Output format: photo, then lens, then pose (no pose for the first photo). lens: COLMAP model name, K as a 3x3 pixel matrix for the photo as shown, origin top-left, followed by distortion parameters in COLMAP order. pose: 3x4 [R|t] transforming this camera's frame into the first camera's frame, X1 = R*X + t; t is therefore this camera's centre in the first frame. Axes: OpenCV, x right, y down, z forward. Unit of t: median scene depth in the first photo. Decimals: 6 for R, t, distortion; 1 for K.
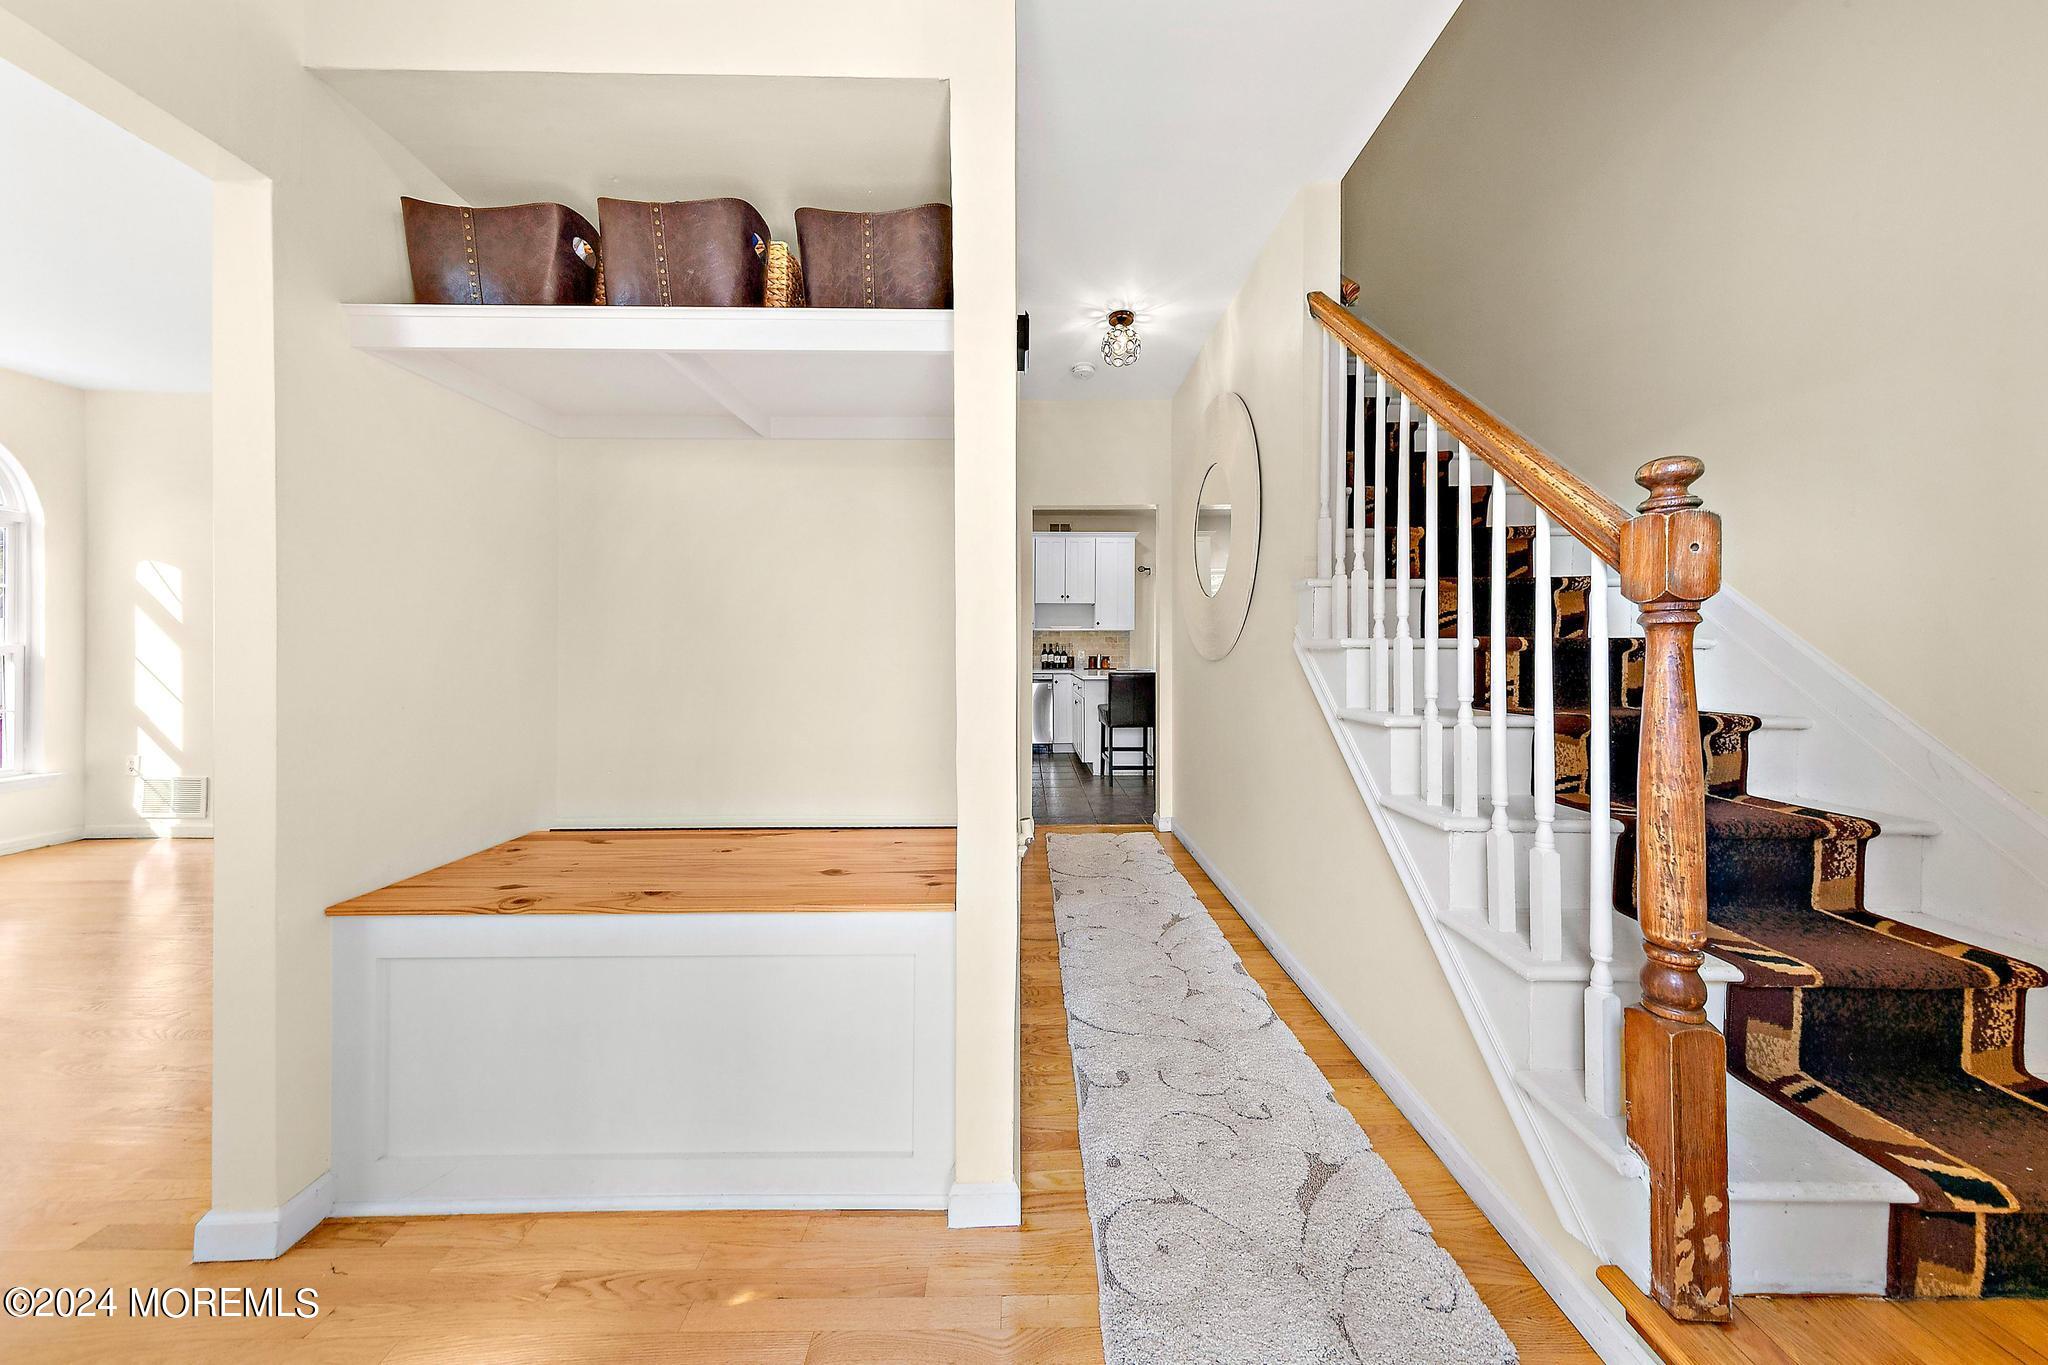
lens RADIAL K [[662.7, 0, 1035.4], [0, 662.7, 648.0], [0, 0, 1]] dist [0.001134, 0.000002]
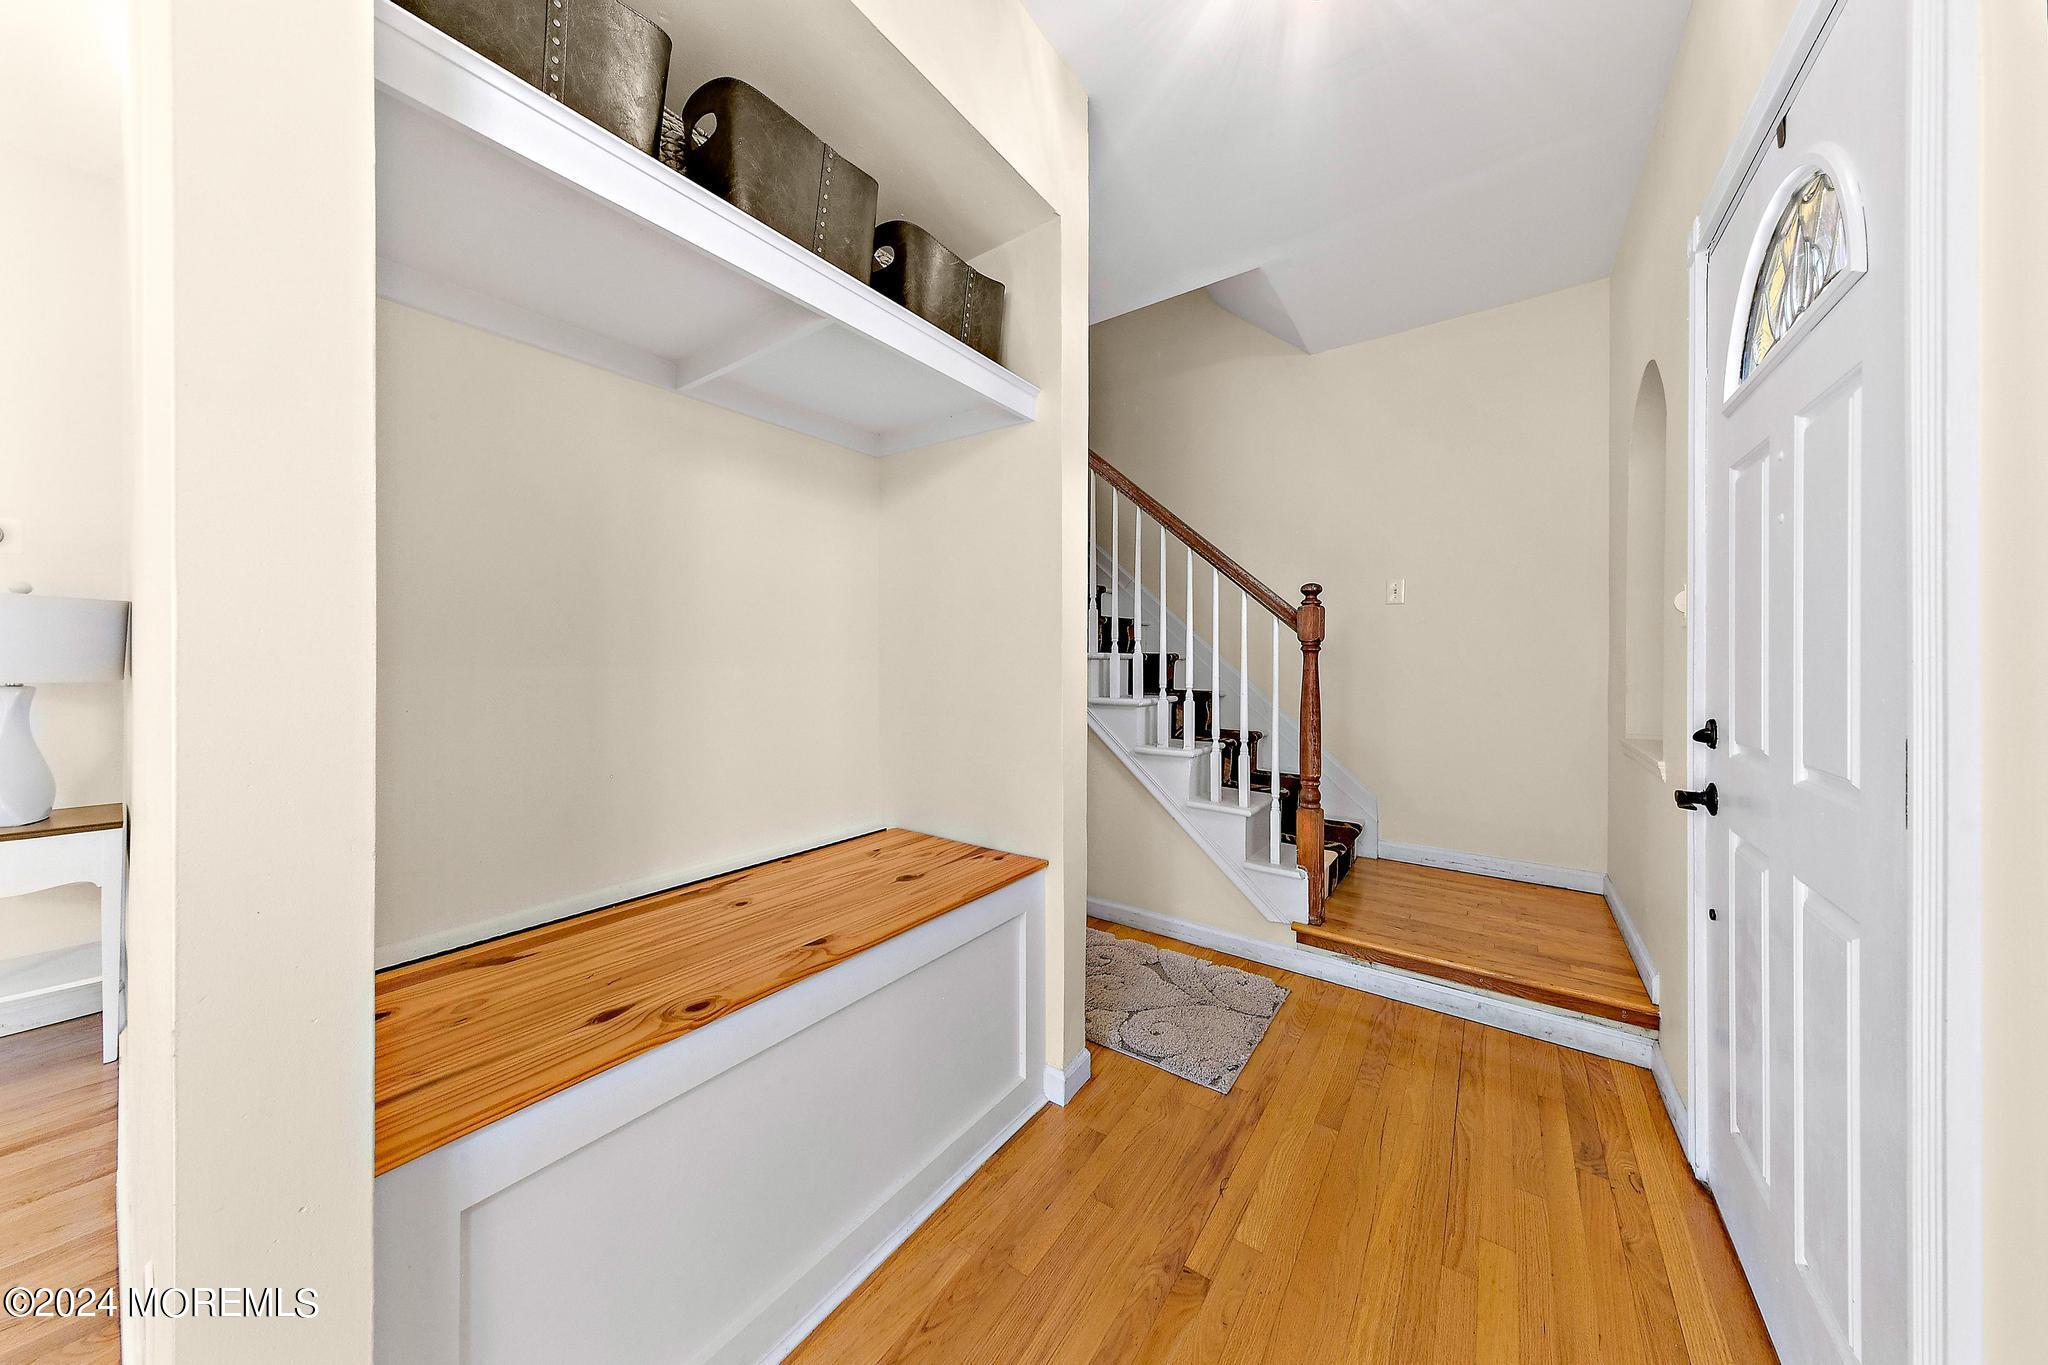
lens RADIAL K [[646.4, 0, 1055.5], [0, 646.4, 658.7], [0, 0, 1]] dist [0.009547, 0.000009]
pose [[0.581569, 0.001491, 0.813496, -0.382287], [-0.005492, 0.999983, 0.002094, -0.001326], [-0.813479, -0.005686, 0.581567, 0.090883]]
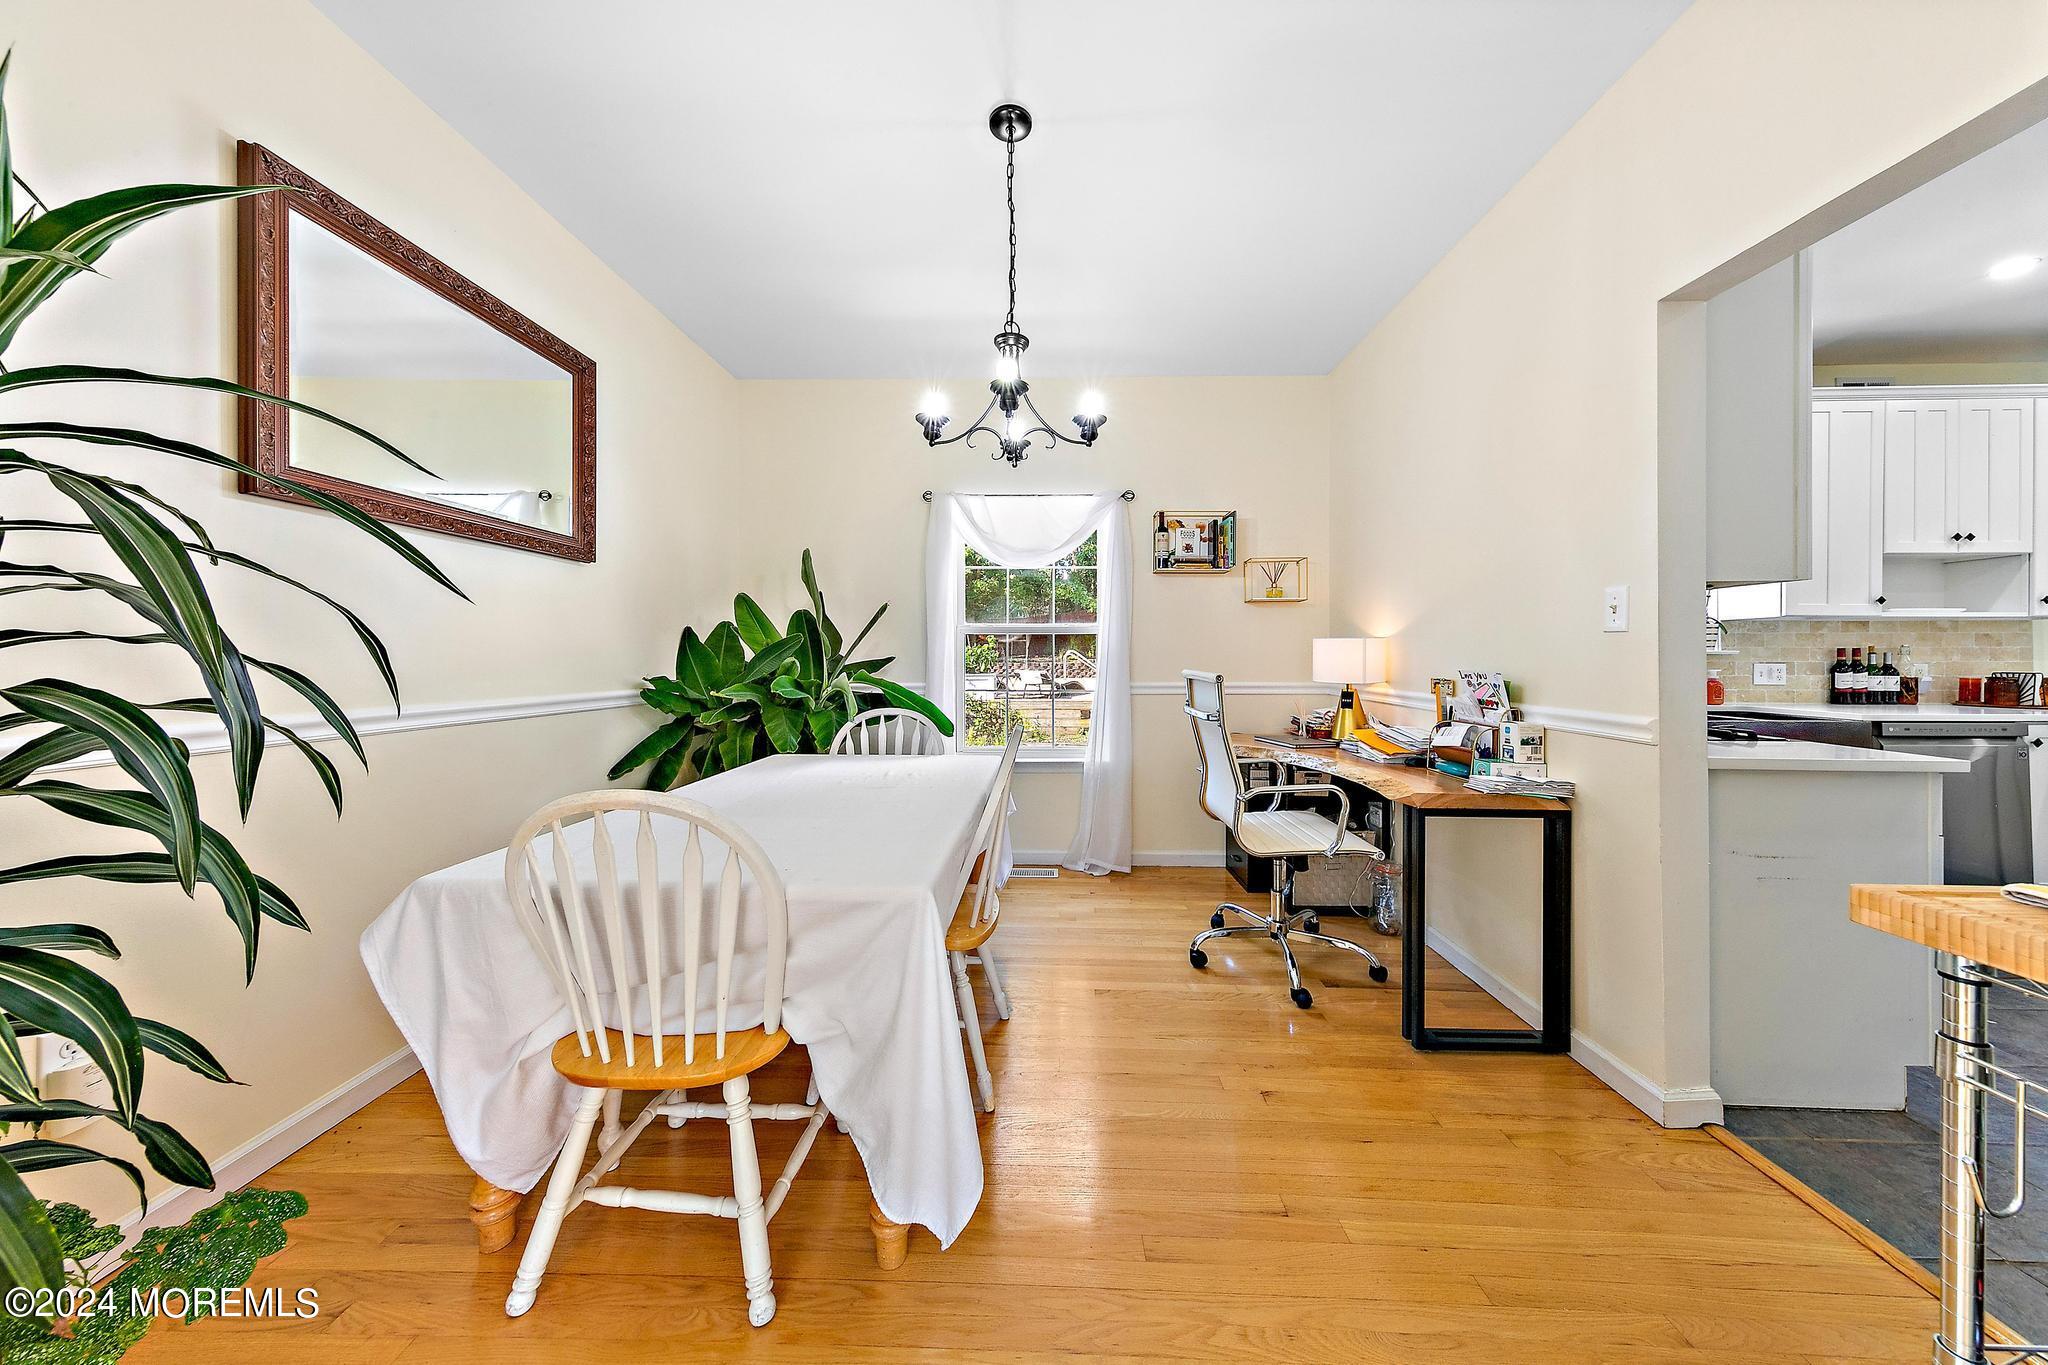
lens RADIAL K [[650.7, 0, 1031.1], [0, 650.7, 657.4], [0, 0, 1]] dist [0.000906, 0.000055]
pose [[0.998685, 0.000154, -0.051261, -0.995352], [-0.000003, 0.999996, 0.002937, -0.002801], [0.051261, -0.002933, 0.998681, 1.015579]]
